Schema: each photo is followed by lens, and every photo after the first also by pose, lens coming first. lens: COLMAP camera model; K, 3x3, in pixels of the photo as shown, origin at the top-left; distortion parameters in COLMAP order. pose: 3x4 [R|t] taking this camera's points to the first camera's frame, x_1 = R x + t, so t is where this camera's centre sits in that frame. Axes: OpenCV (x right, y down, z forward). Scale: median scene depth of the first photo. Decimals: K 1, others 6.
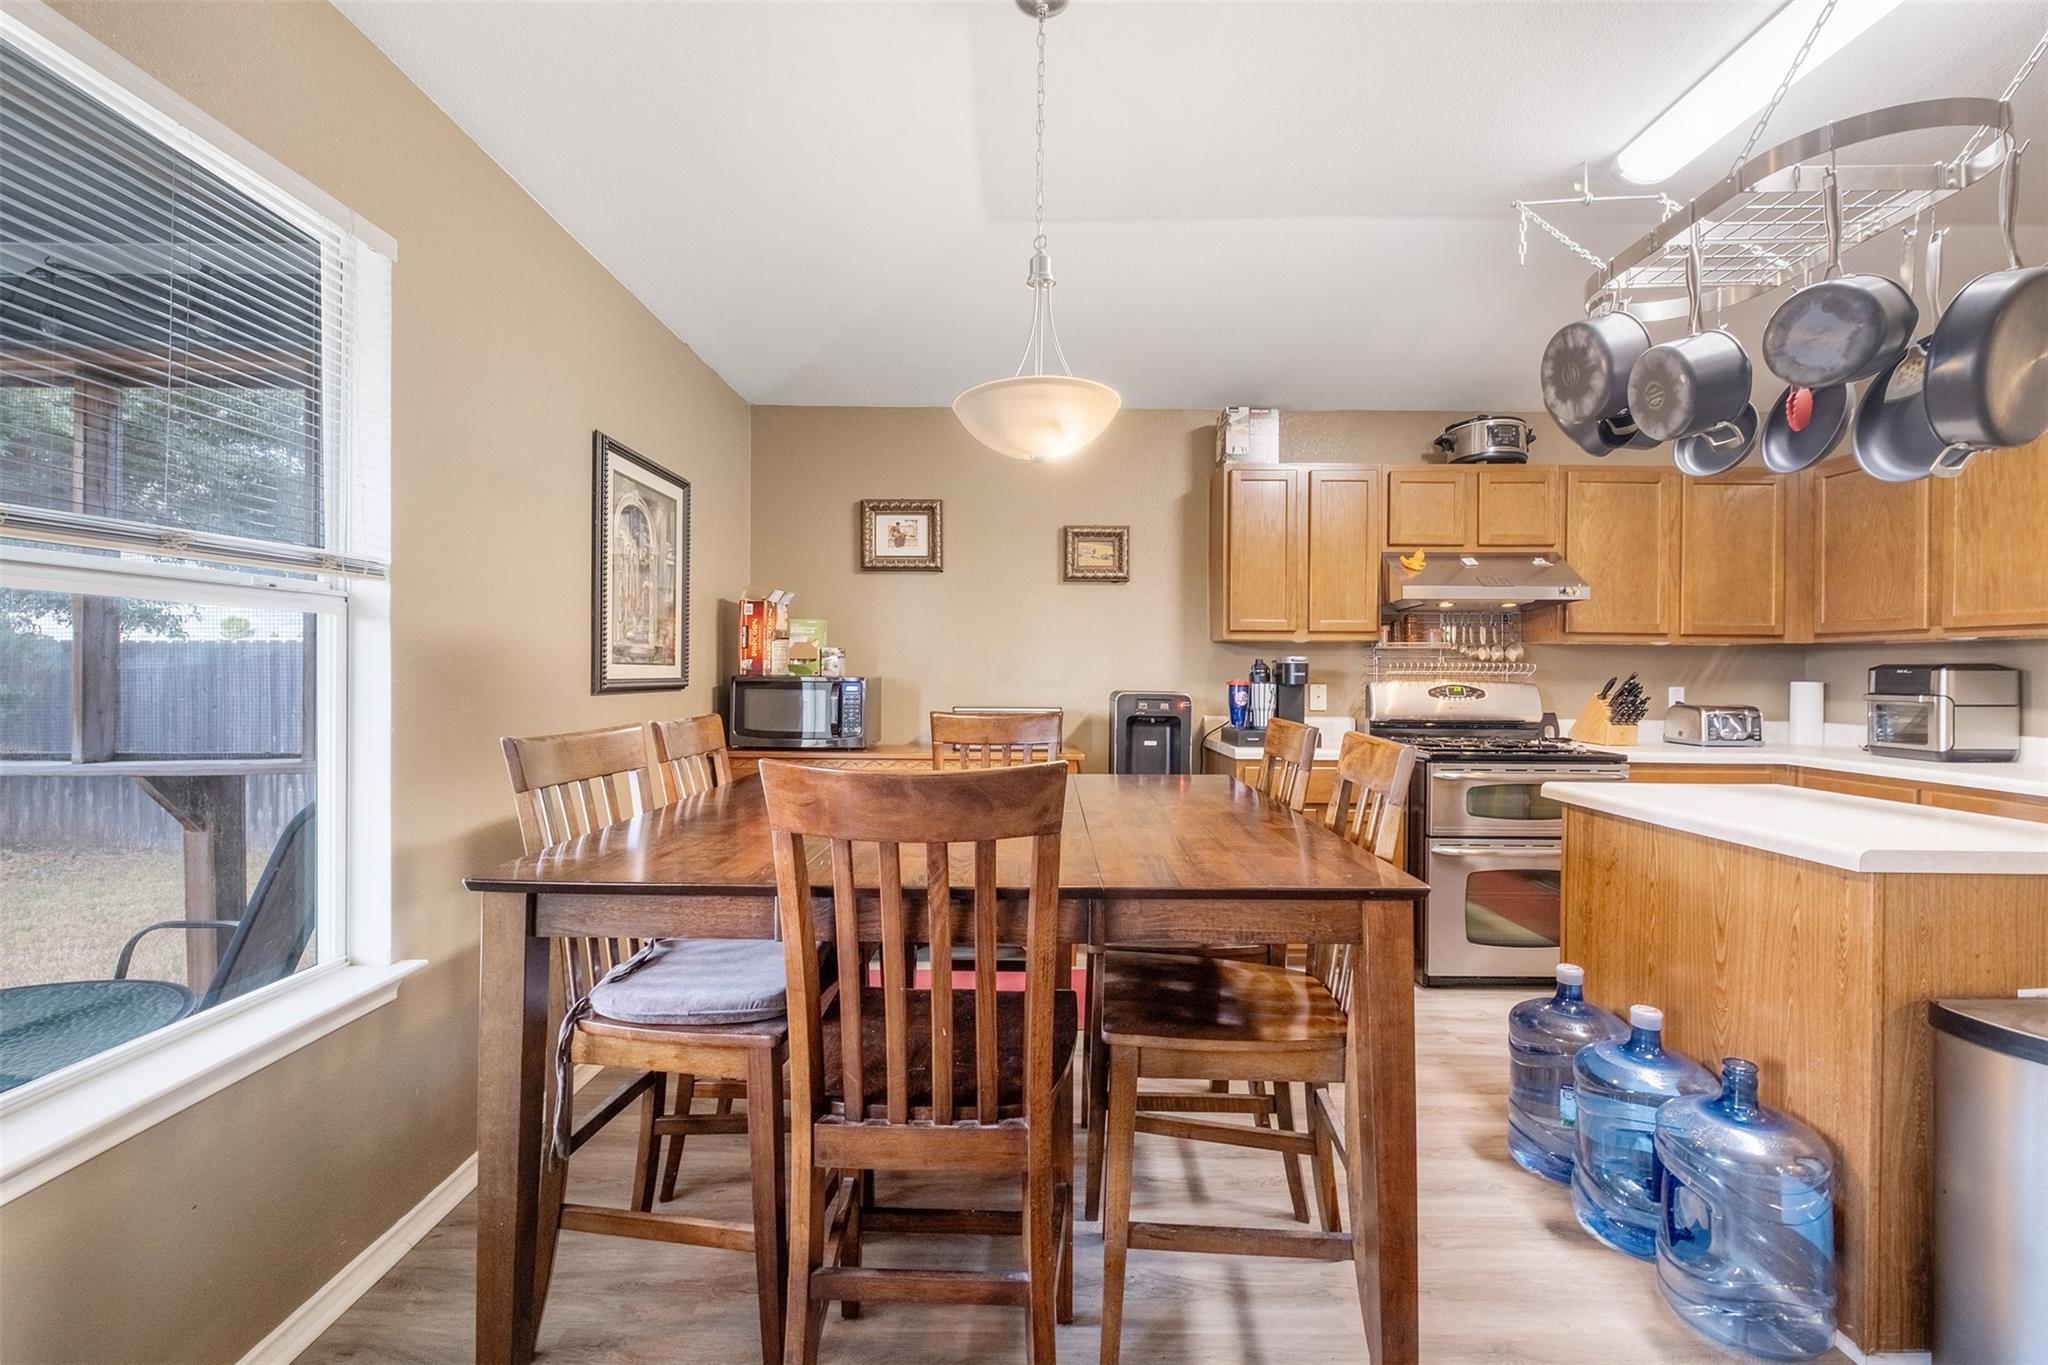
lens RADIAL K [[894.9, 0, 1023.8], [0, 894.9, 672.7], [0, 0, 1]] dist [0.002335, -0.004855]
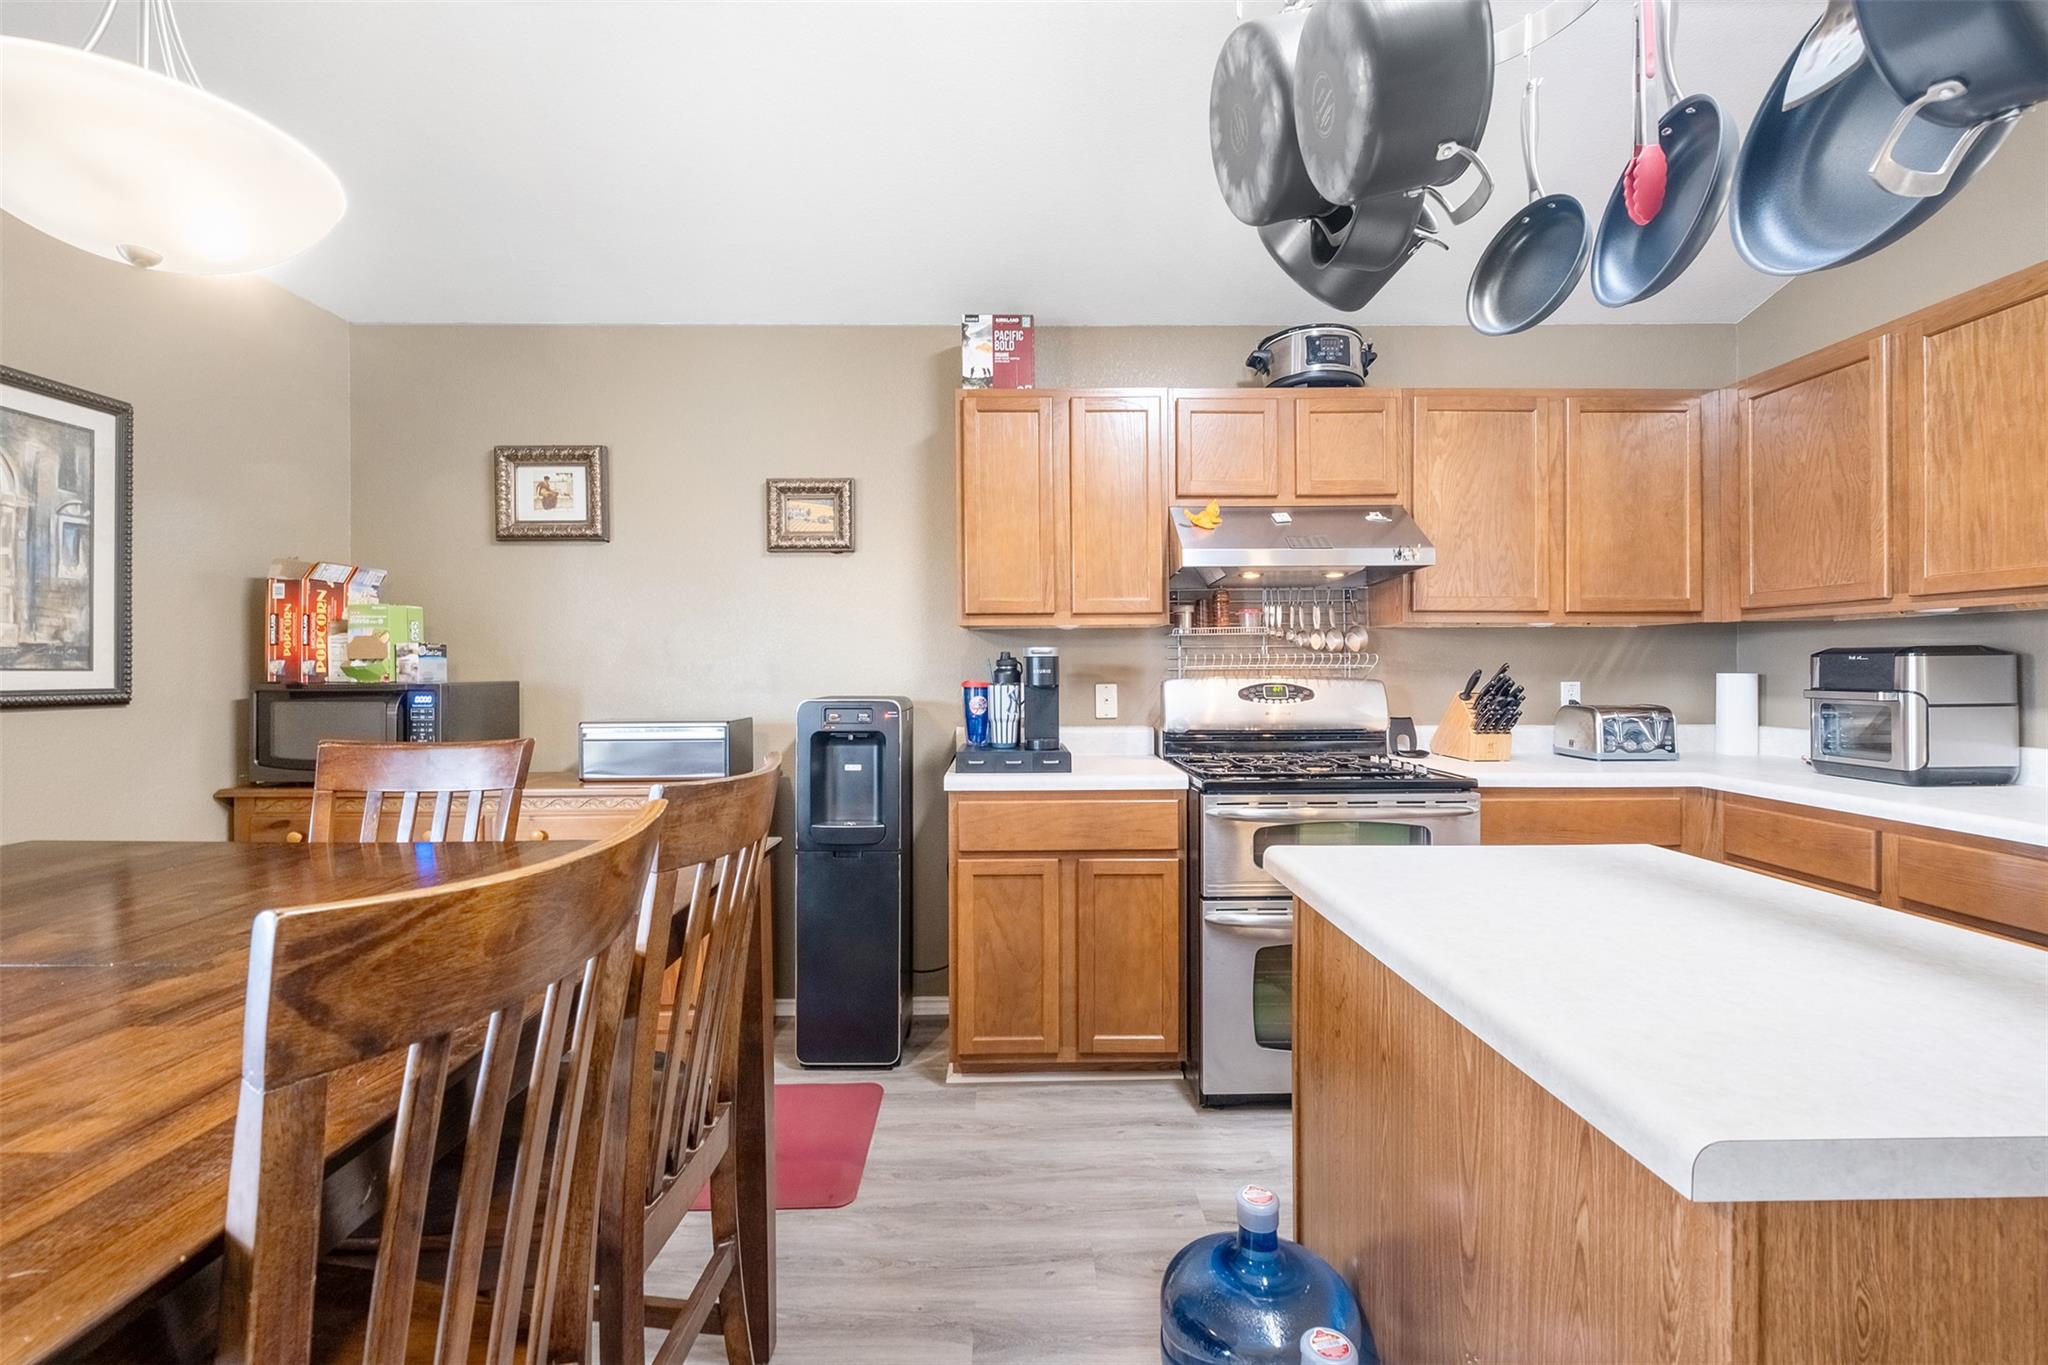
lens RADIAL K [[896.3, 0, 1024.0], [0, 896.3, 667.7], [0, 0, 1]] dist [0.003283, -0.004527]
pose [[0.999754, -0.012215, 0.018535, 0.268870], [0.012263, 0.999922, -0.002458, 0.000072], [-0.018503, 0.002685, 0.999825, 0.259948]]
